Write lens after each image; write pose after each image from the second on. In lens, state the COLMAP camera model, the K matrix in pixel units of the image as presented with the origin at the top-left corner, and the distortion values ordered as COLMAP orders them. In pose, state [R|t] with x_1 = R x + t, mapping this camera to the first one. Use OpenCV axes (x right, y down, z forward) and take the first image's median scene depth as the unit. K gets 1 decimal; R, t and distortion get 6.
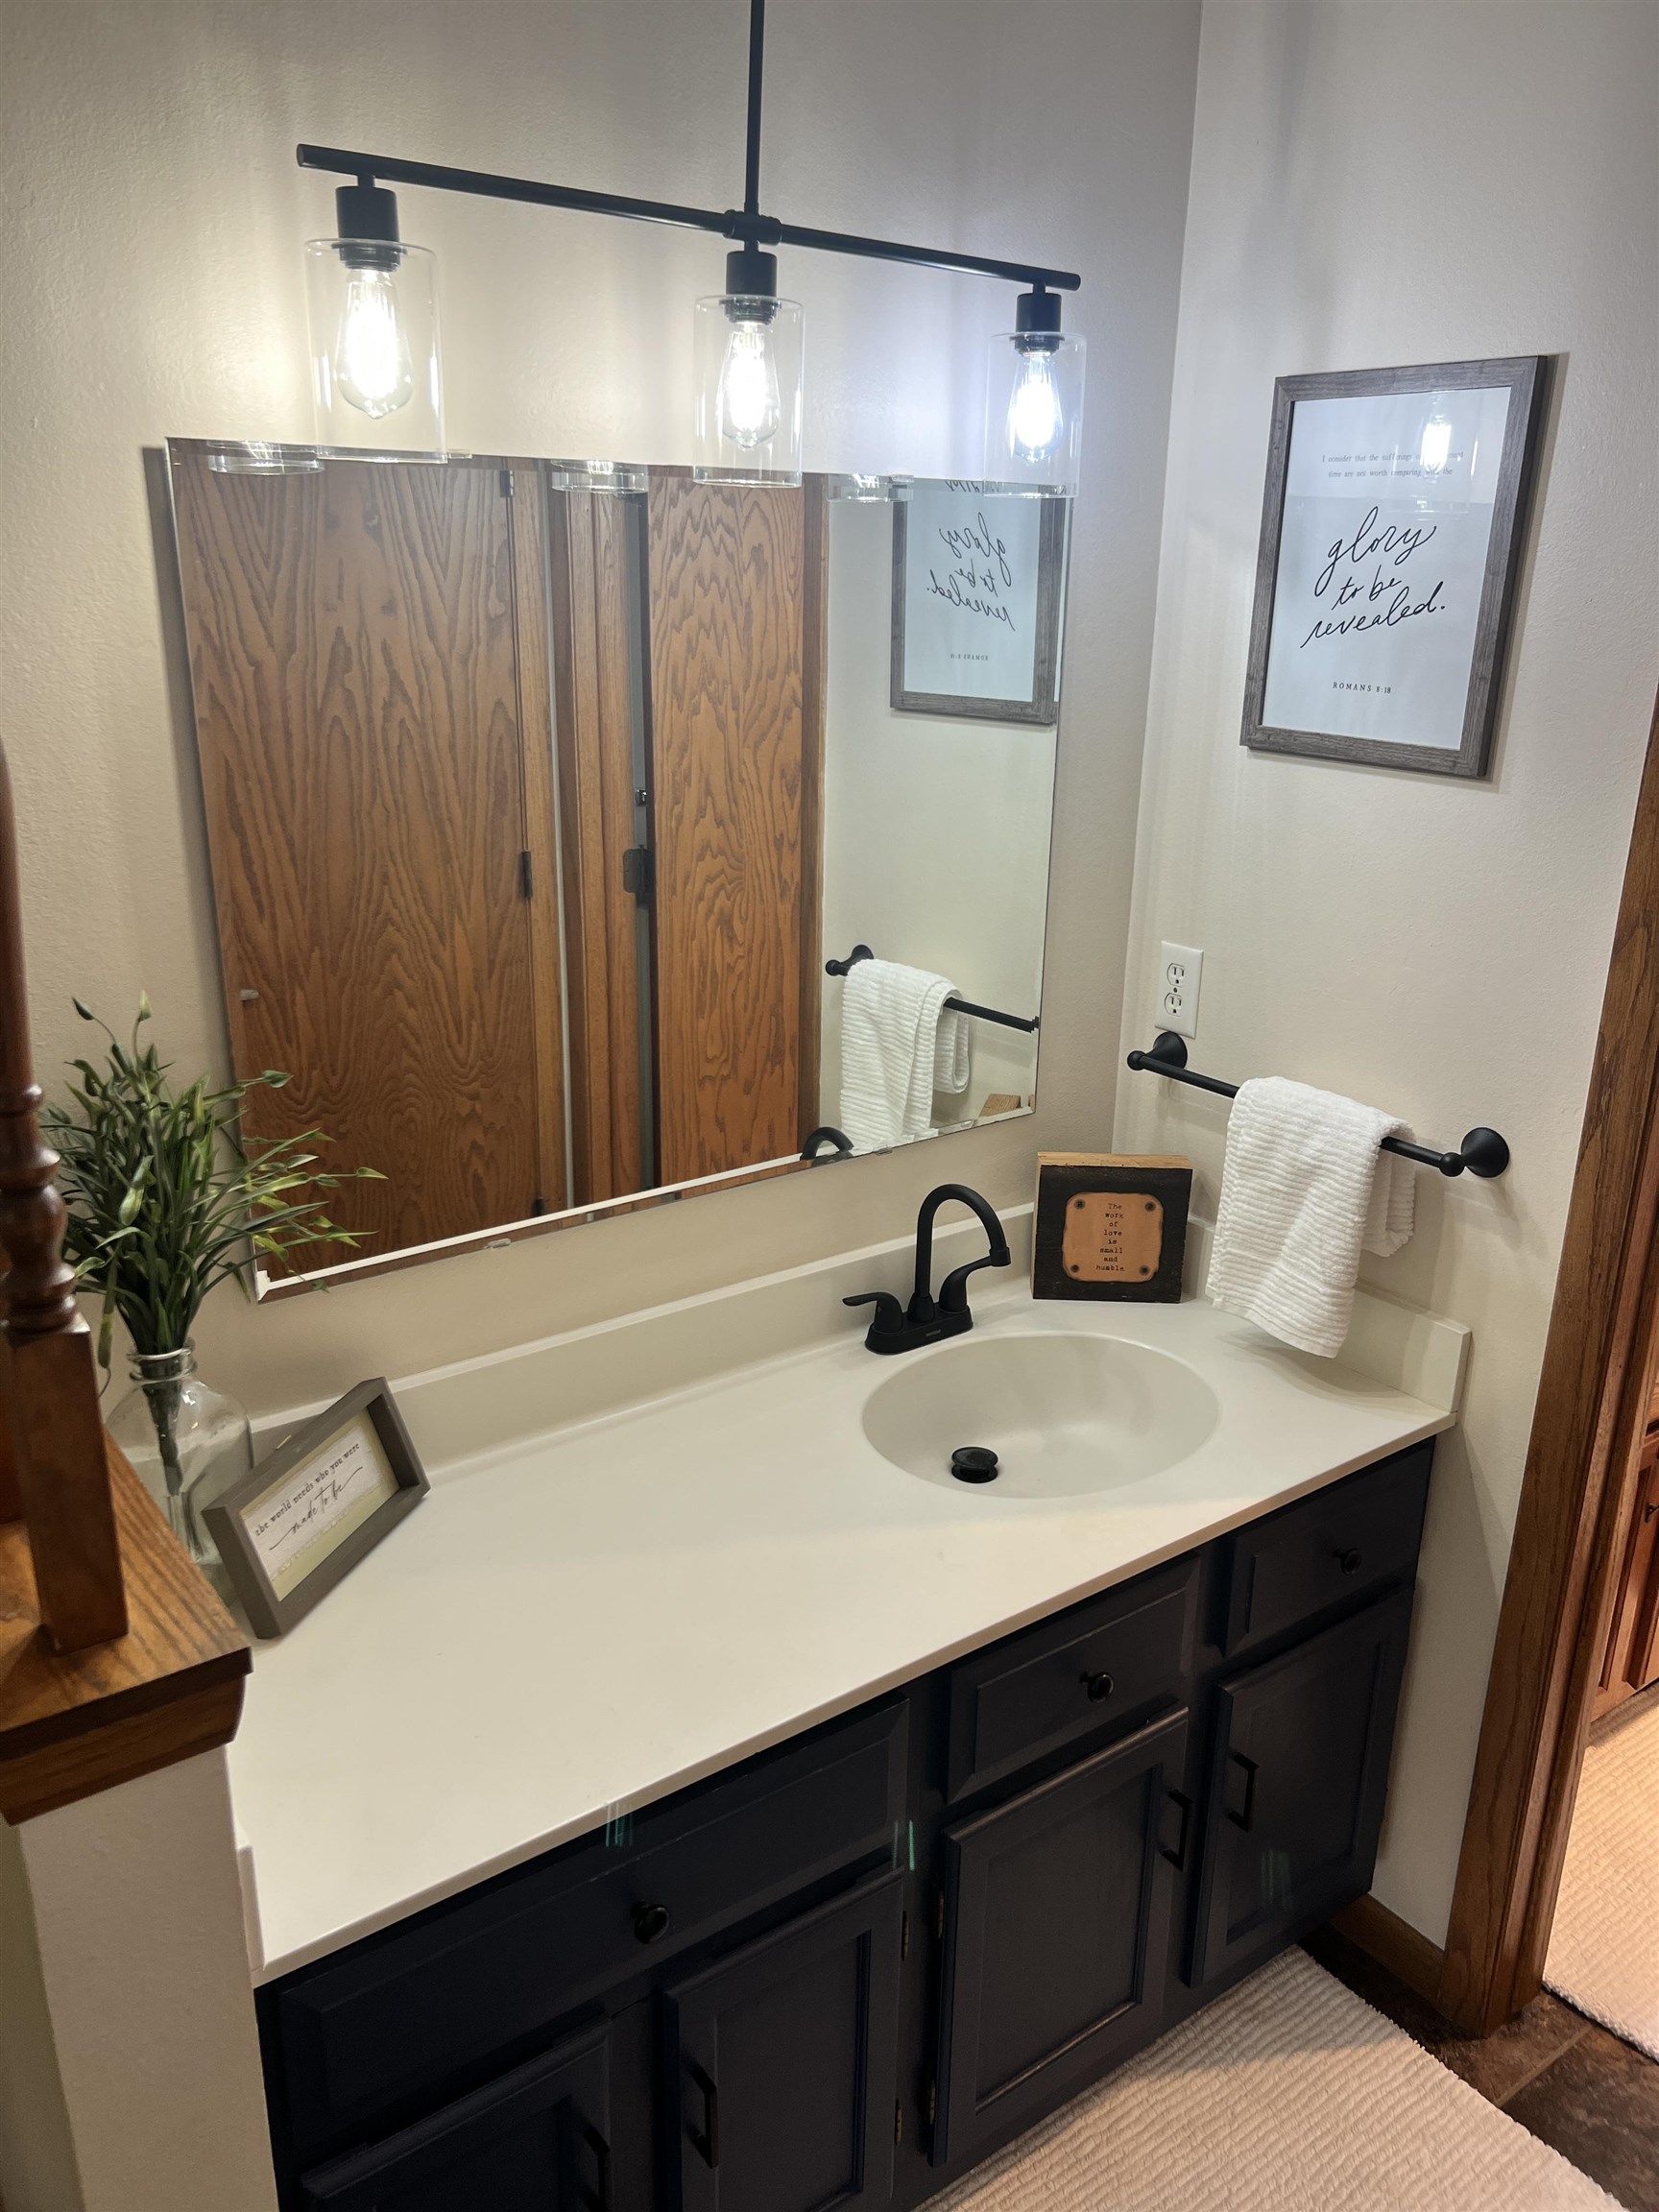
lens RADIAL K [[1672.5, 0, 832.3], [0, 1672.5, 1113.9], [0, 0, 1]] dist [0.033477, -0.041775]
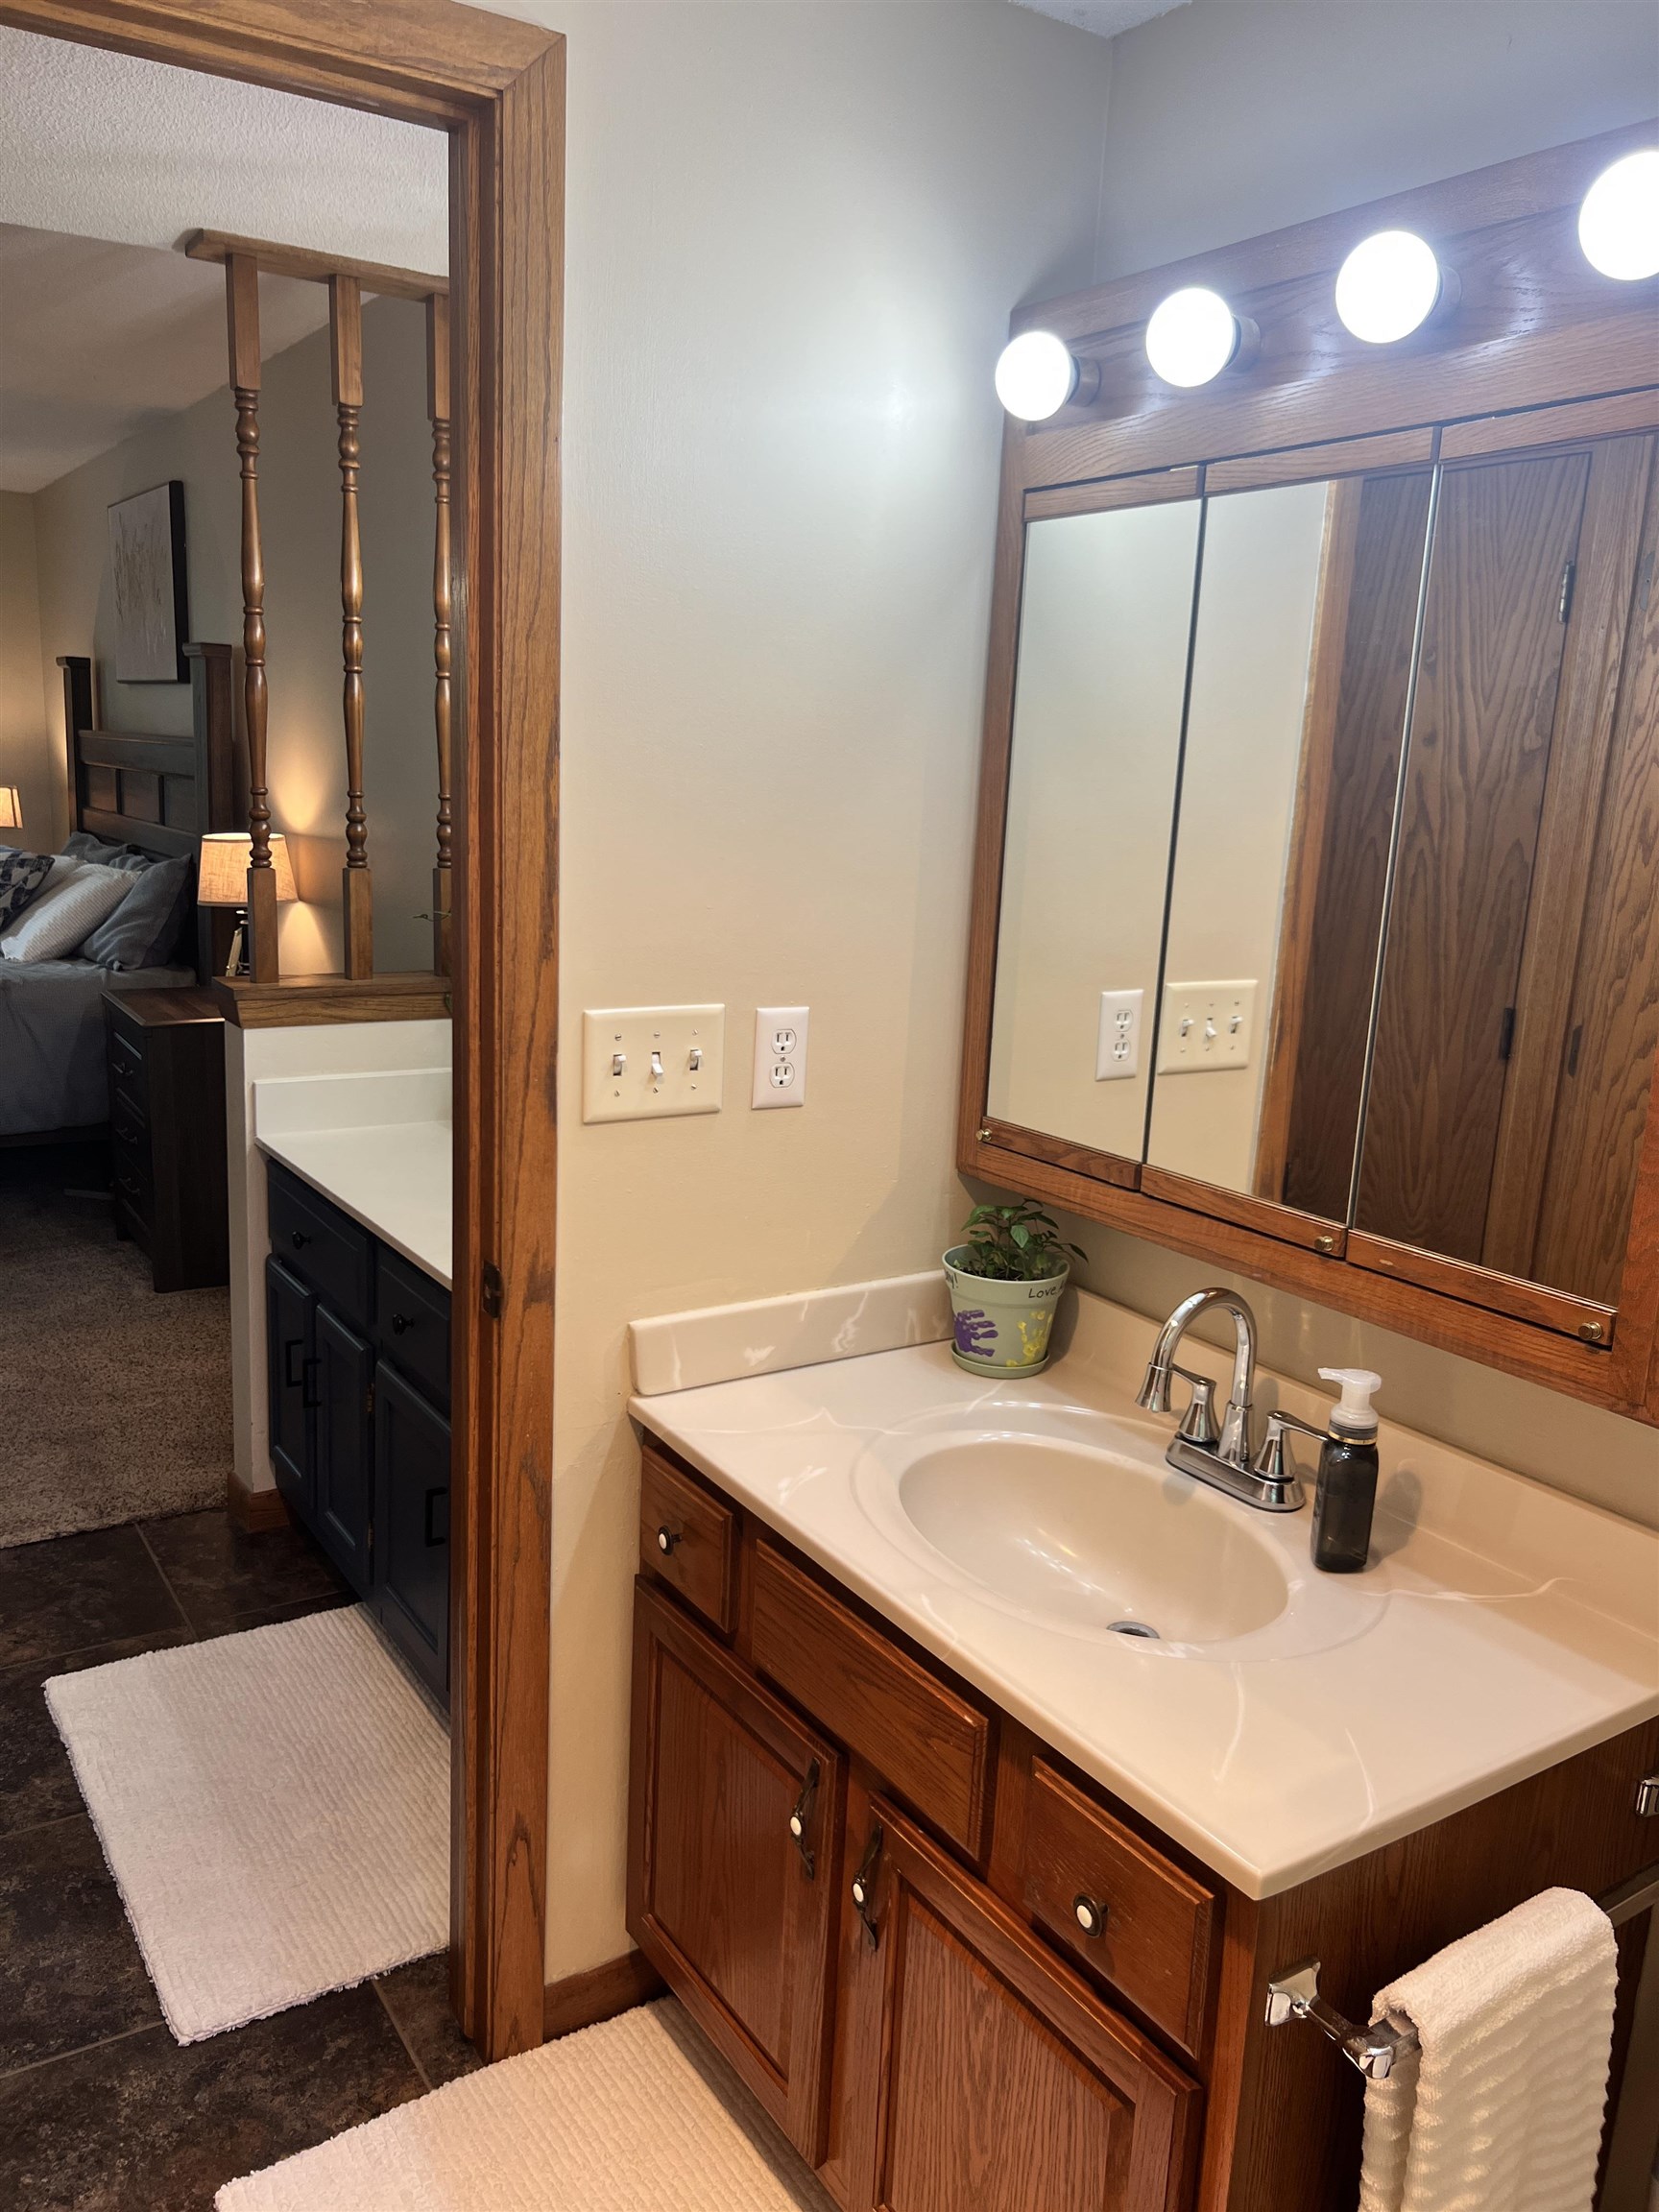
lens RADIAL K [[1672.5, 0, 829.1], [0, 1672.5, 1105.5], [0, 0, 1]] dist [0.033477, -0.041775]
pose [[-0.052124, 0.174992, -0.983189, 0.724242], [-0.363511, 0.913661, 0.181889, -0.140341], [0.930131, 0.366881, 0.015988, 0.668338]]
